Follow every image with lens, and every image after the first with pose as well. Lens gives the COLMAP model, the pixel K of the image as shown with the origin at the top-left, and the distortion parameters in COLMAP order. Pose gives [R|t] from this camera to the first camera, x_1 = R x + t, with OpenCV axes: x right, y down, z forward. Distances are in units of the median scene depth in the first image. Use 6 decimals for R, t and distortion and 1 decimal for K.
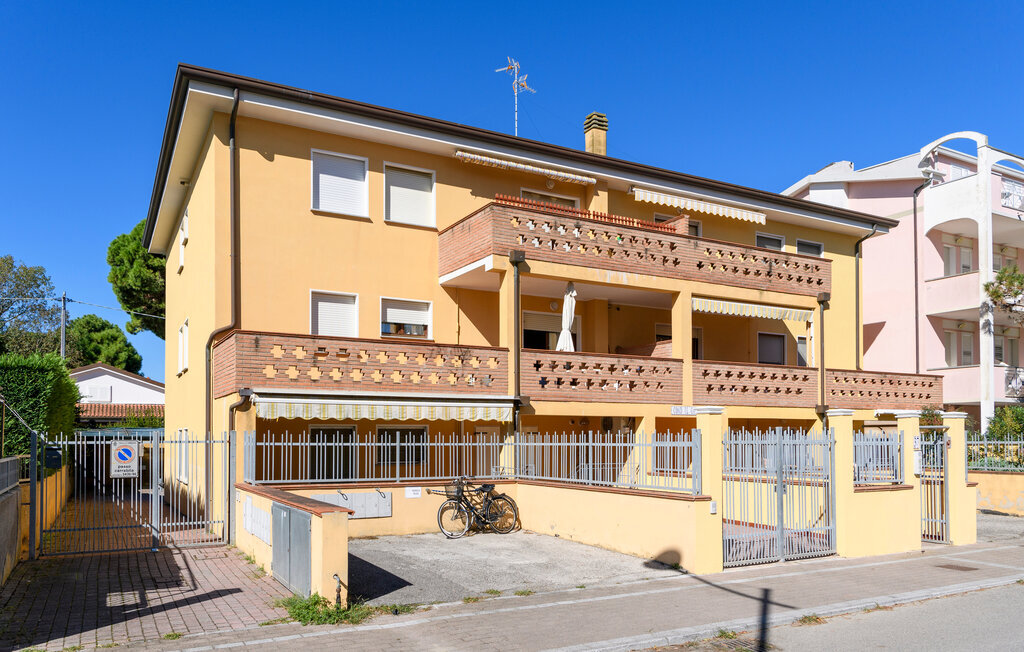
lens RADIAL K [[751.6, 0, 512.7], [0, 751.6, 435.9], [0, 0, 1]] dist [0.005819, 0.004075]
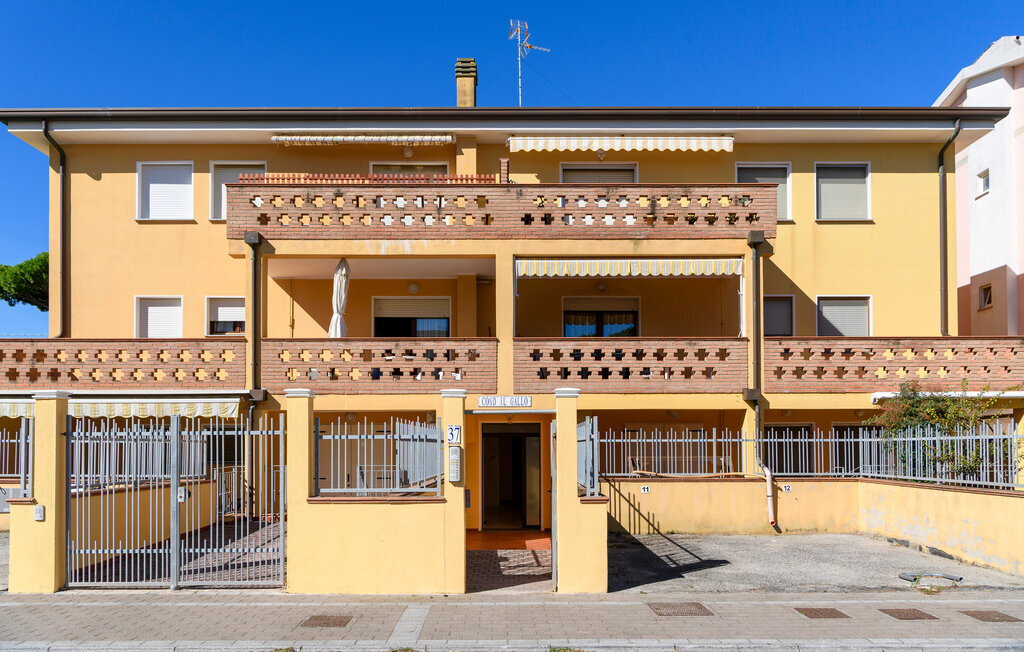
lens RADIAL K [[705.6, 0, 529.8], [0, 705.6, 446.5], [0, 0, 1]] dist [0.006447, -0.003093]
pose [[0.878332, 0.005902, -0.478014, 0.613167], [0.003972, 0.999799, 0.019643, 0.000423], [0.478034, -0.019152, 0.878132, 0.339706]]
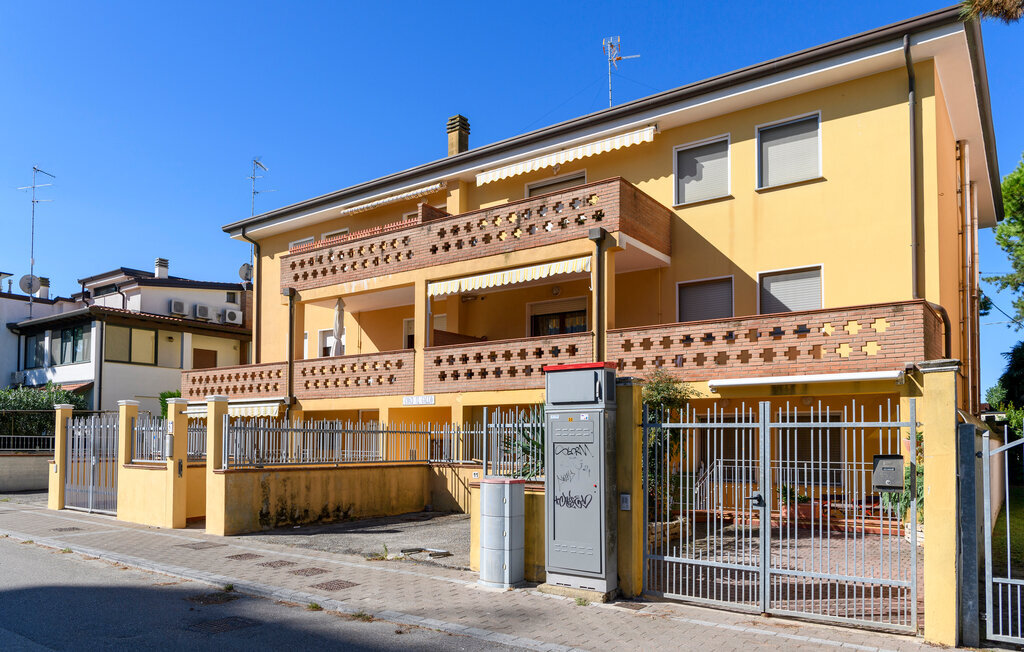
lens RADIAL K [[706.7, 0, 541.3], [0, 706.7, 405.4], [0, 0, 1]] dist [-0.003420, -0.001564]
pose [[0.444309, -0.023371, -0.895569, 1.124385], [0.019275, 0.999678, -0.016526, -0.008023], [0.895666, -0.009919, 0.444616, 0.719239]]
